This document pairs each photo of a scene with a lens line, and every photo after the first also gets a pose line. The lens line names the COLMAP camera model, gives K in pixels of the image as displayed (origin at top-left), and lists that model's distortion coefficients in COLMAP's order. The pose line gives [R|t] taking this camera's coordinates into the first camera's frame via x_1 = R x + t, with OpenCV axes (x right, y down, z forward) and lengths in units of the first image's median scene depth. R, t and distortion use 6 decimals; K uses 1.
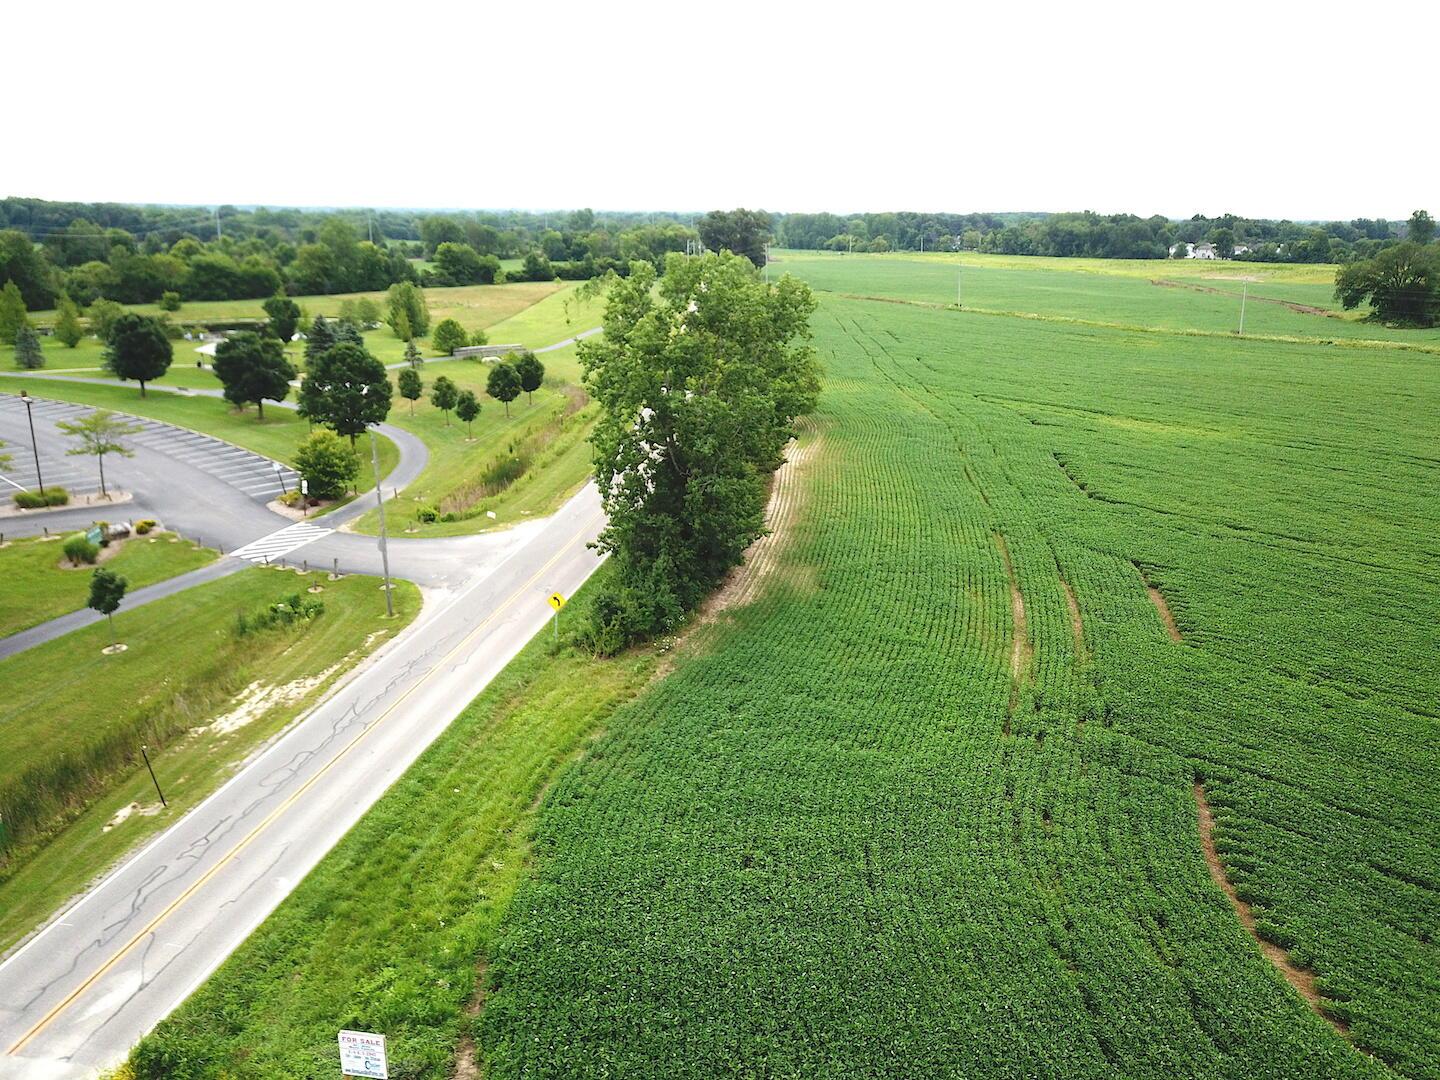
lens RADIAL K [[1110.0, 0, 720.0], [0, 1110.0, 540.0], [0, 0, 1]] dist [-0.003225, 0.009820]
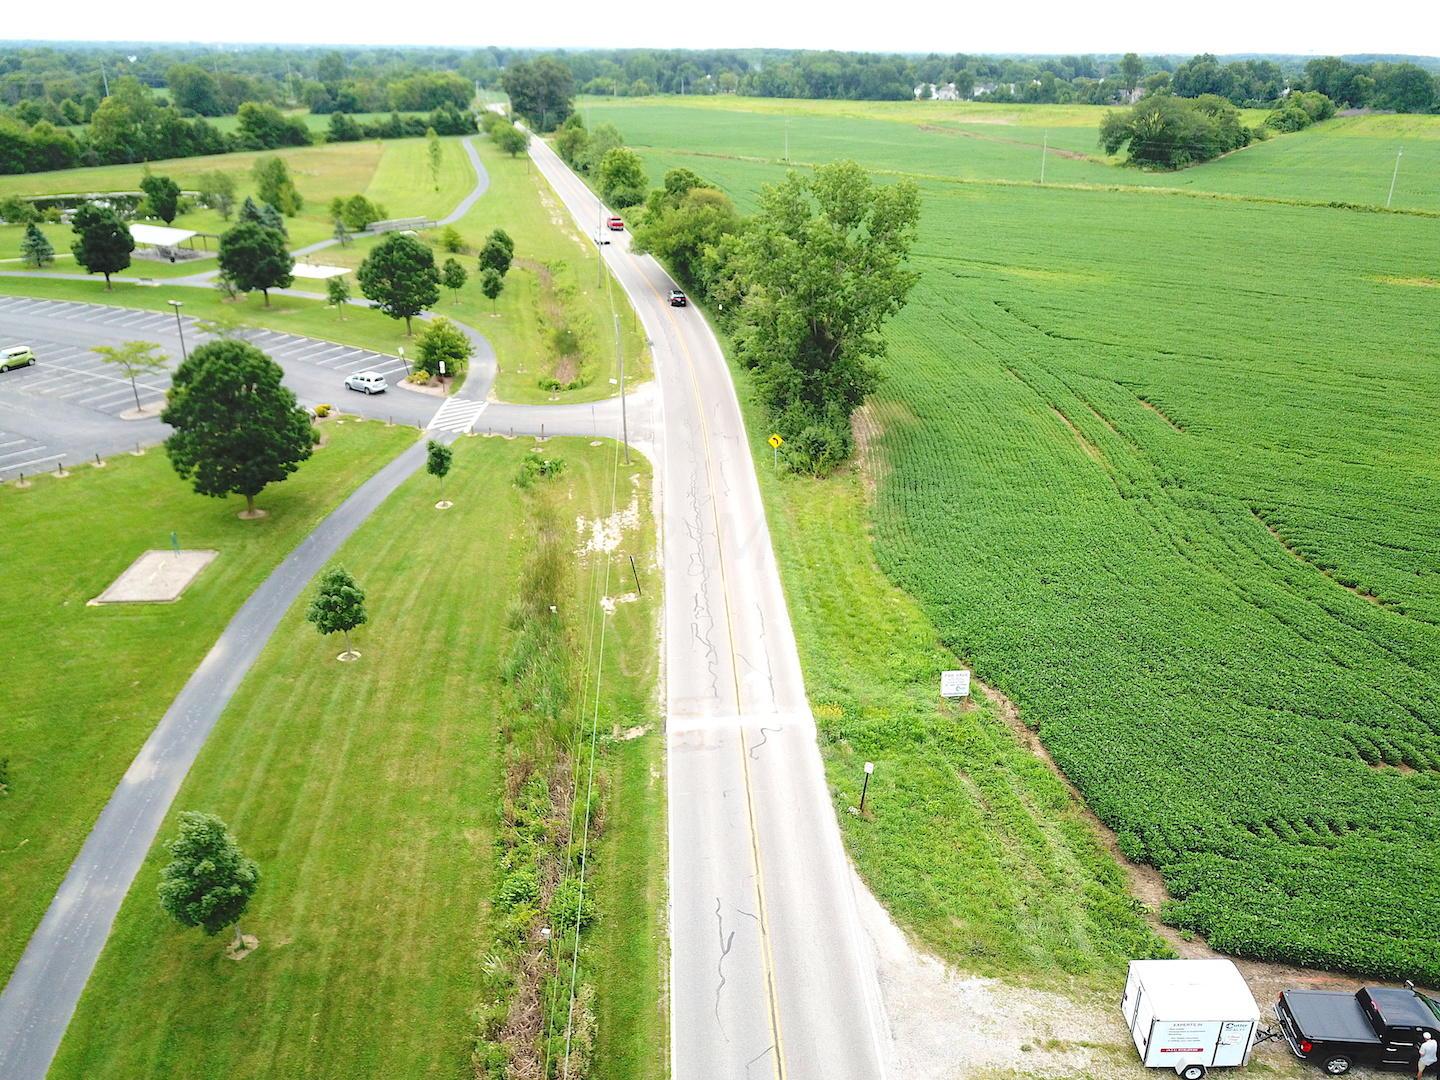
lens RADIAL K [[1110.0, 0, 720.0], [0, 1110.0, 540.0], [0, 0, 1]] dist [-0.003225, 0.009820]
pose [[0.971378, -0.098621, 0.216098, -0.094578], [0.069149, 0.987742, 0.139945, -0.003072], [-0.227251, -0.120996, 0.966290, -0.053528]]
